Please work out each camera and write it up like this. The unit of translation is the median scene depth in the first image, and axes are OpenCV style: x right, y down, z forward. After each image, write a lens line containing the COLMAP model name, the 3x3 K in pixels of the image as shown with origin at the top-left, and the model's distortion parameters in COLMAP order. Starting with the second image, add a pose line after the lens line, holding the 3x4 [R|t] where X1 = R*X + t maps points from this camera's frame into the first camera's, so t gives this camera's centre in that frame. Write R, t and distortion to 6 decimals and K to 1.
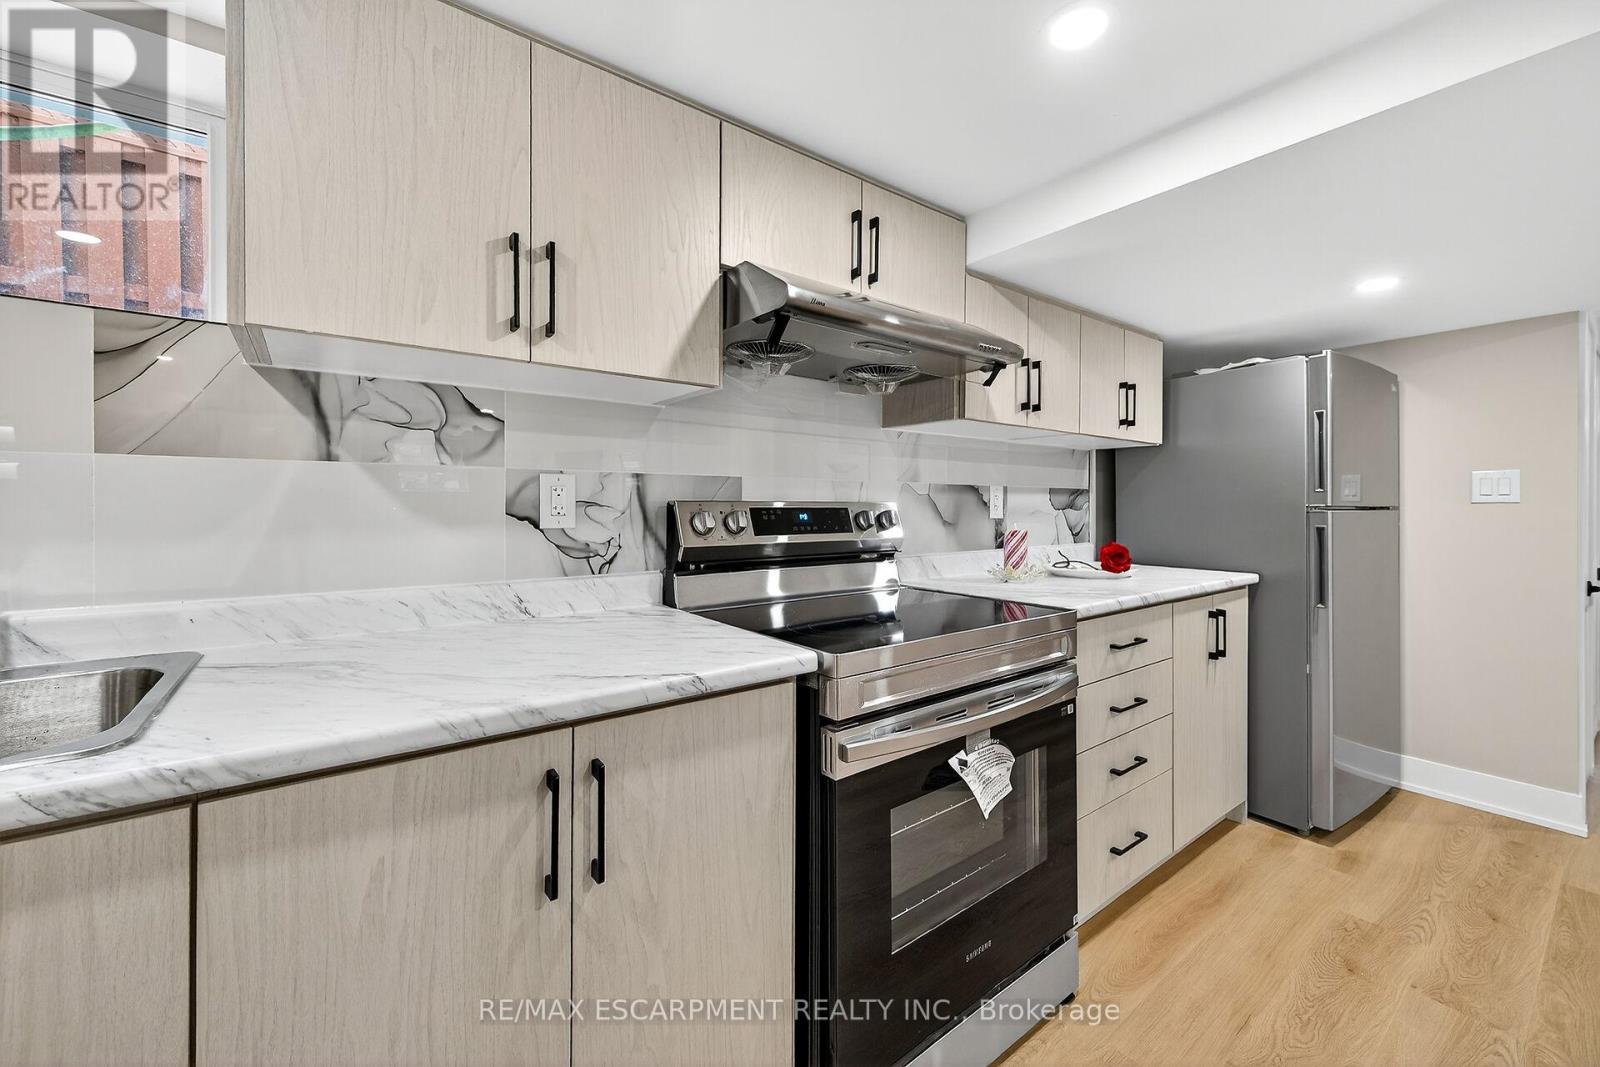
lens RADIAL K [[632.0, 0, 799.8], [0, 632.0, 504.4], [0, 0, 1]] dist [0.000792, -0.000160]
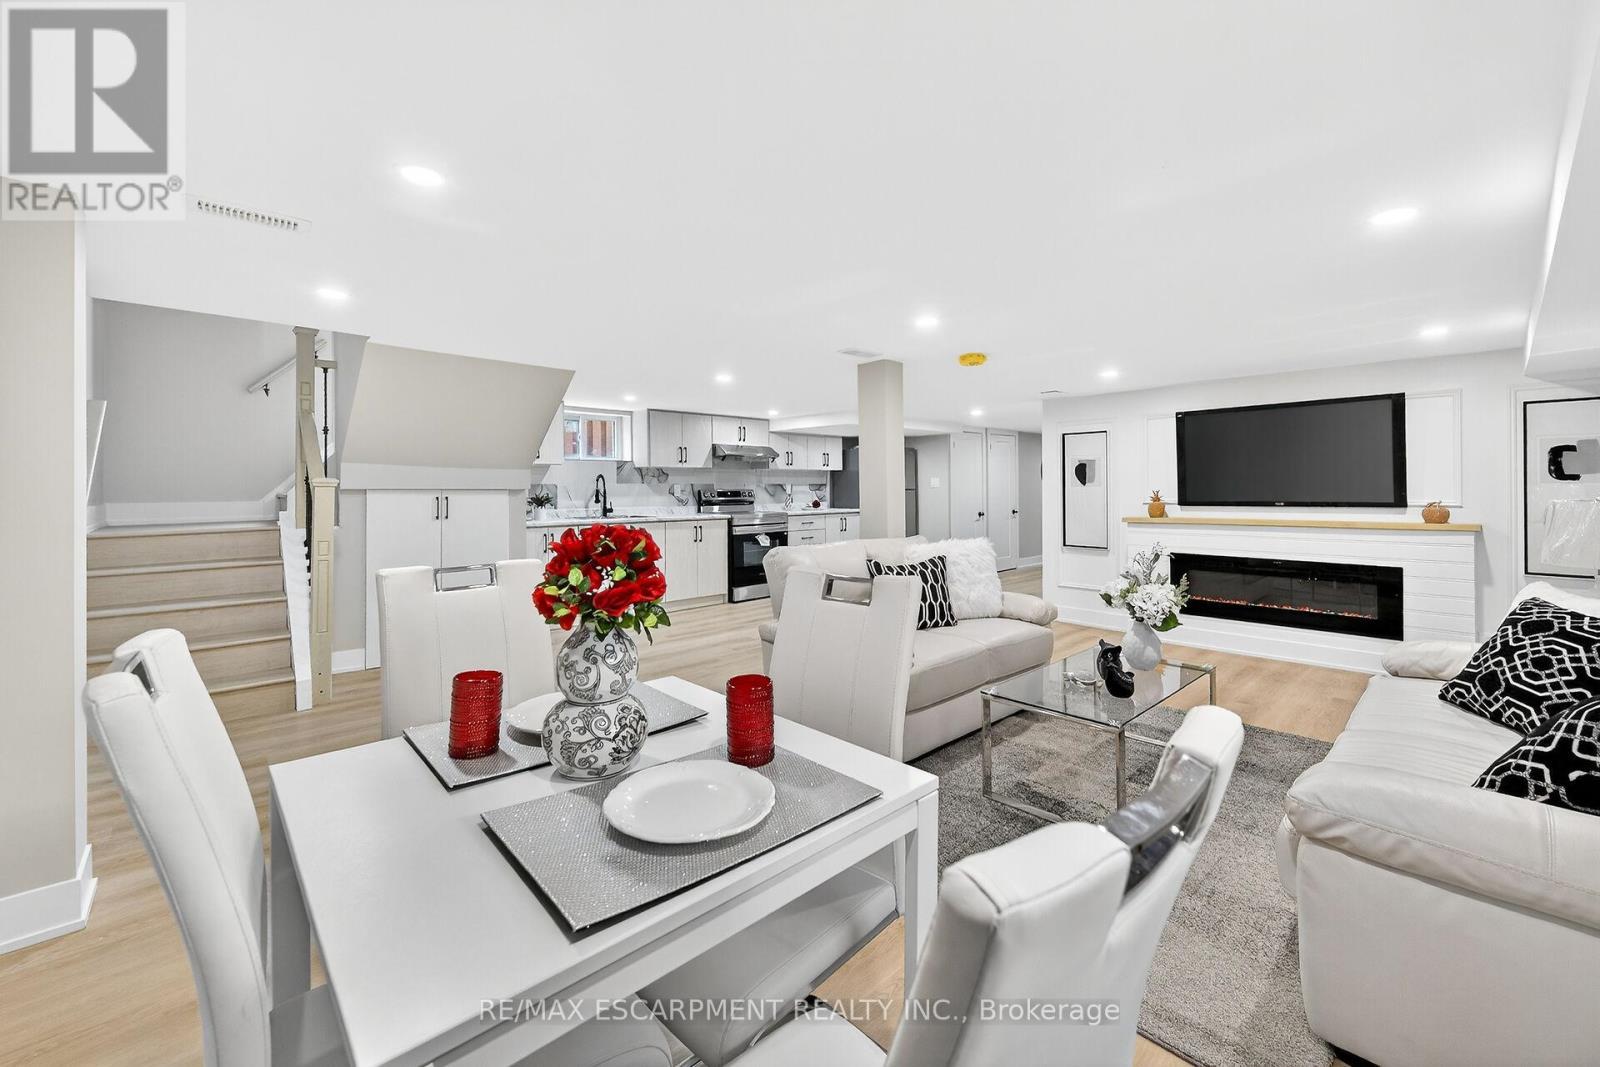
lens RADIAL K [[650.3, 0, 794.4], [0, 650.3, 487.4], [0, 0, 1]] dist [-0.000559, -0.000148]
pose [[0.995017, -0.008810, 0.099313, 0.010388], [0.008750, 0.999961, 0.001037, -0.022891], [-0.099318, -0.000163, 0.995056, -3.733958]]
